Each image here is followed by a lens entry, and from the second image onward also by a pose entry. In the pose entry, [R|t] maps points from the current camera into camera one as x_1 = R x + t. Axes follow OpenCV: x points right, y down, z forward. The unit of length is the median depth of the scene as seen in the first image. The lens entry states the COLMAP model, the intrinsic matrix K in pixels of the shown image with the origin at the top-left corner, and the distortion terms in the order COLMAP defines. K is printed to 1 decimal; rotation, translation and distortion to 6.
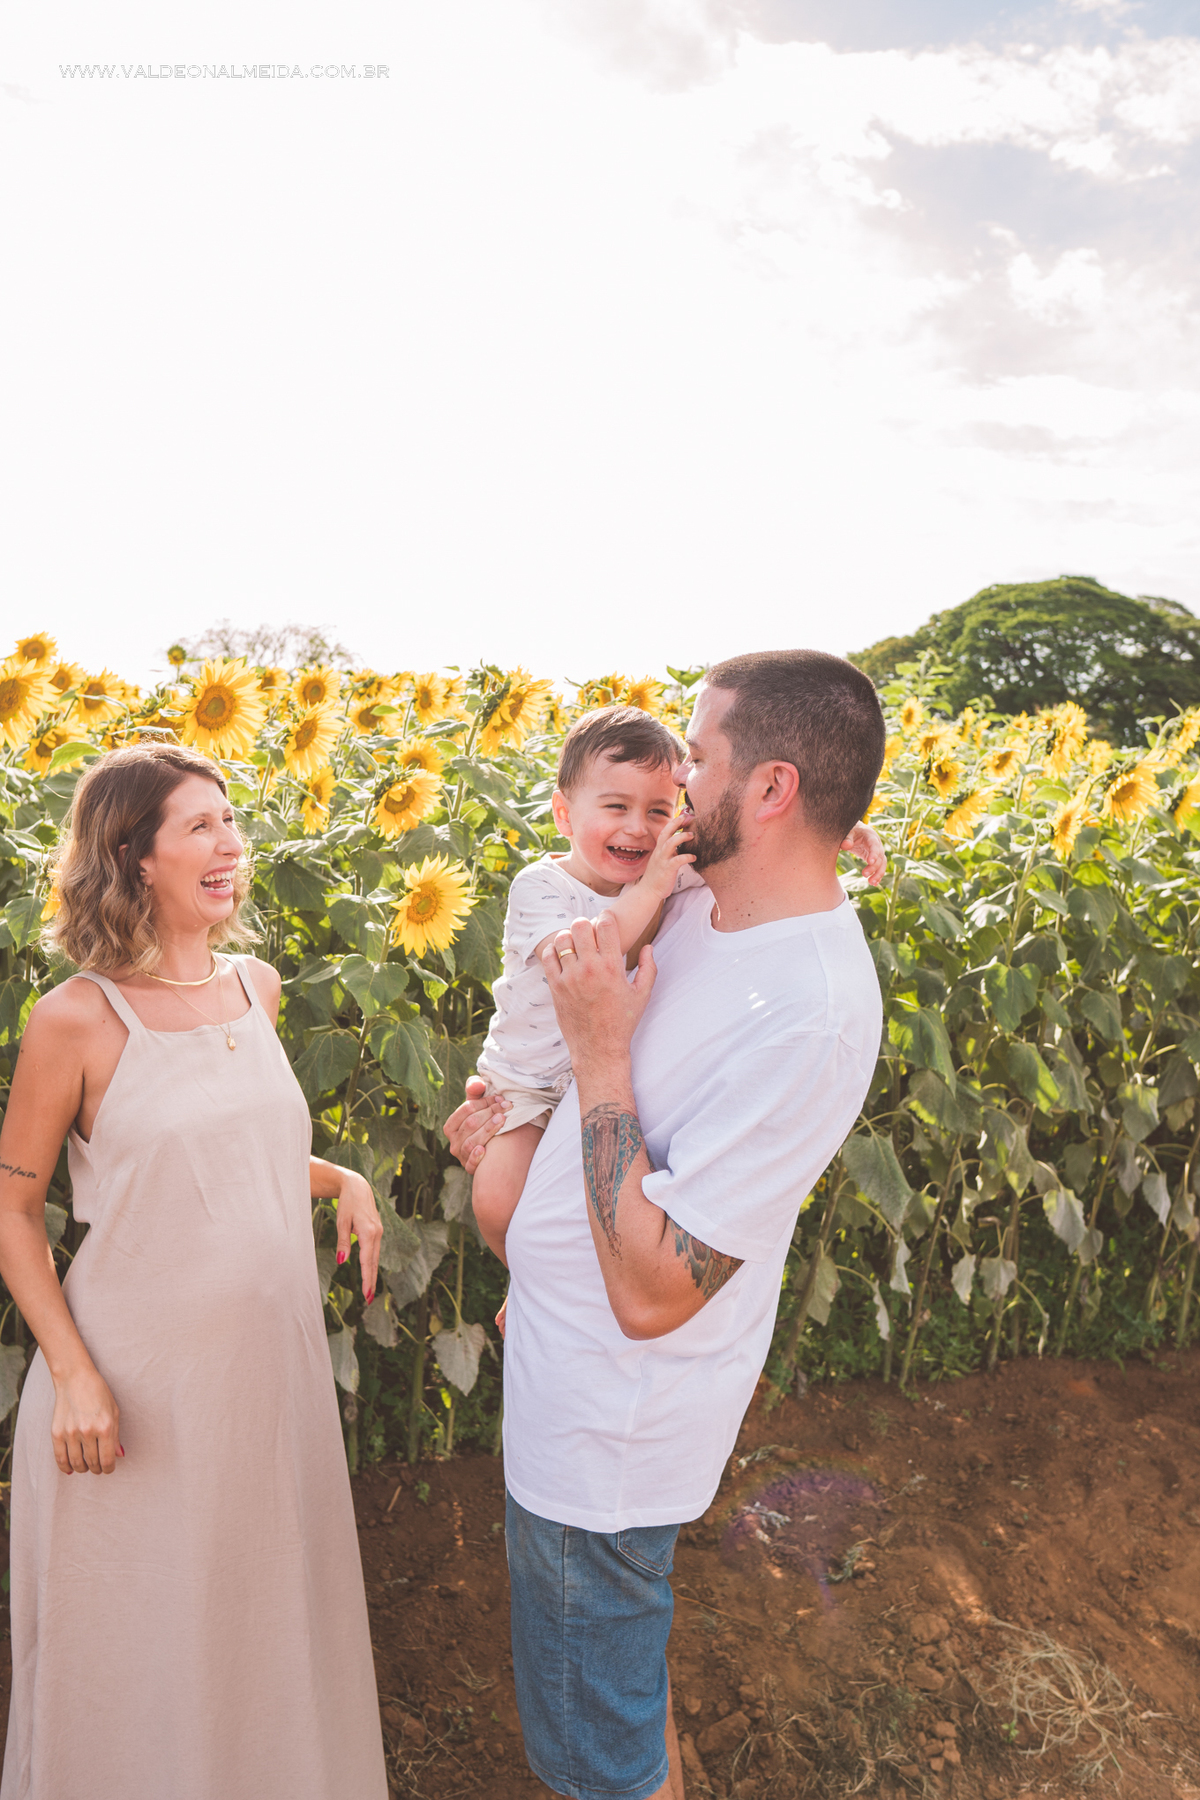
lens RADIAL K [[1264.7, 0, 598.7], [0, 1264.7, 918.5], [0, 0, 1]] dist [-0.110592, 0.071851]
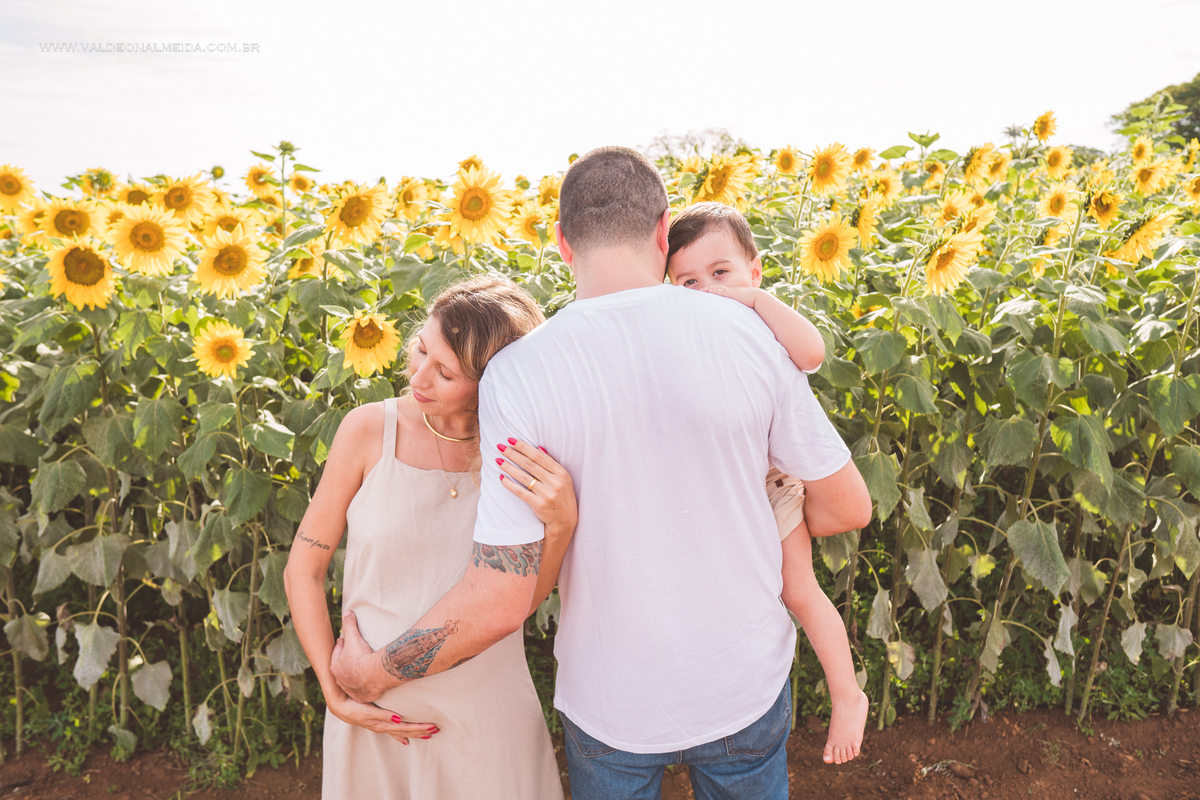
lens RADIAL K [[843.1, 0, 598.9], [0, 843.1, 398.5], [0, 0, 1]] dist [-0.110592, 0.071851]
pose [[0.926949, -0.004955, -0.375155, 0.115407], [0.038698, 0.995843, 0.082463, -0.019544], [0.373187, -0.090956, 0.923287, 0.133148]]
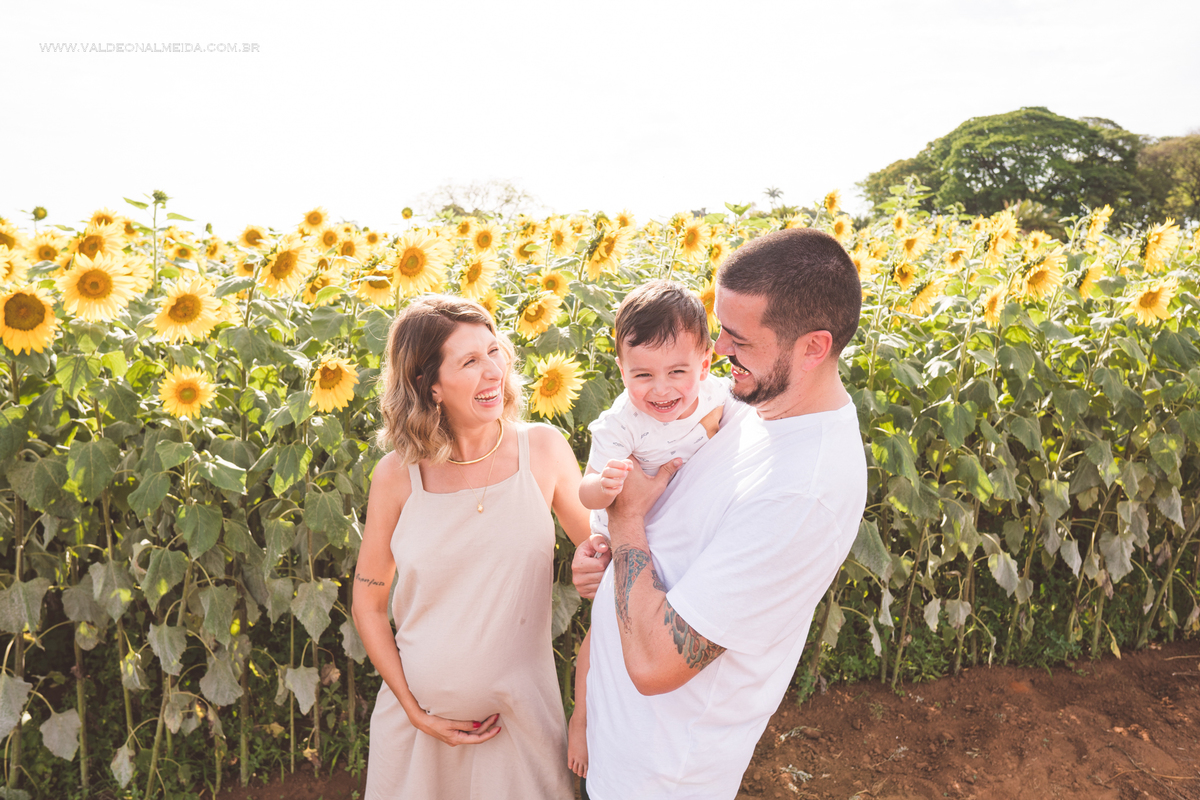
lens RADIAL K [[843.1, 0, 598.3], [0, 843.1, 400.8], [0, 0, 1]] dist [-0.110592, 0.071851]
pose [[0.990920, -0.039242, -0.128600, 0.036669], [0.044670, 0.998217, 0.039598, -0.019779], [0.126817, -0.044983, 0.990906, -0.007536]]
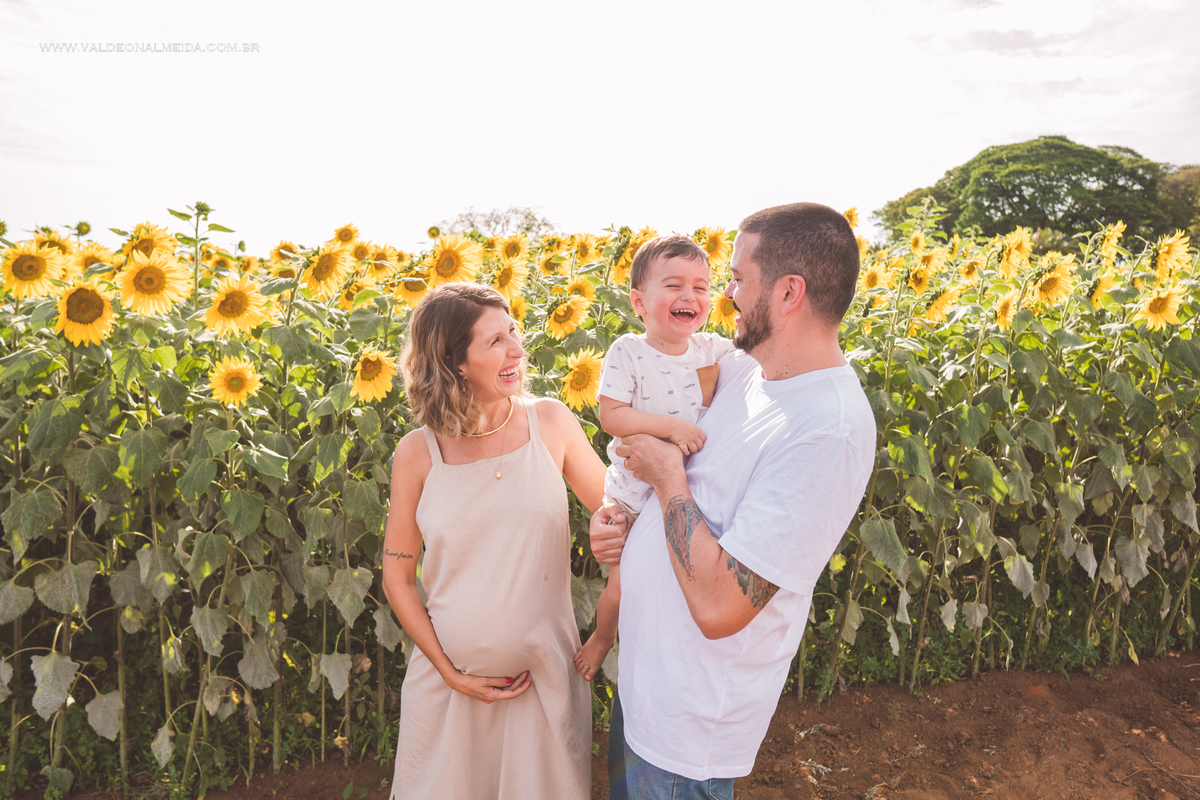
lens RADIAL K [[843.1, 0, 599.3], [0, 843.1, 400.4], [0, 0, 1]] dist [-0.110592, 0.071851]
pose [[0.988311, -0.038470, -0.147520, 0.032719], [0.039657, 0.999200, 0.005110, 0.008937], [0.147206, -0.010900, 0.989046, -0.041870]]
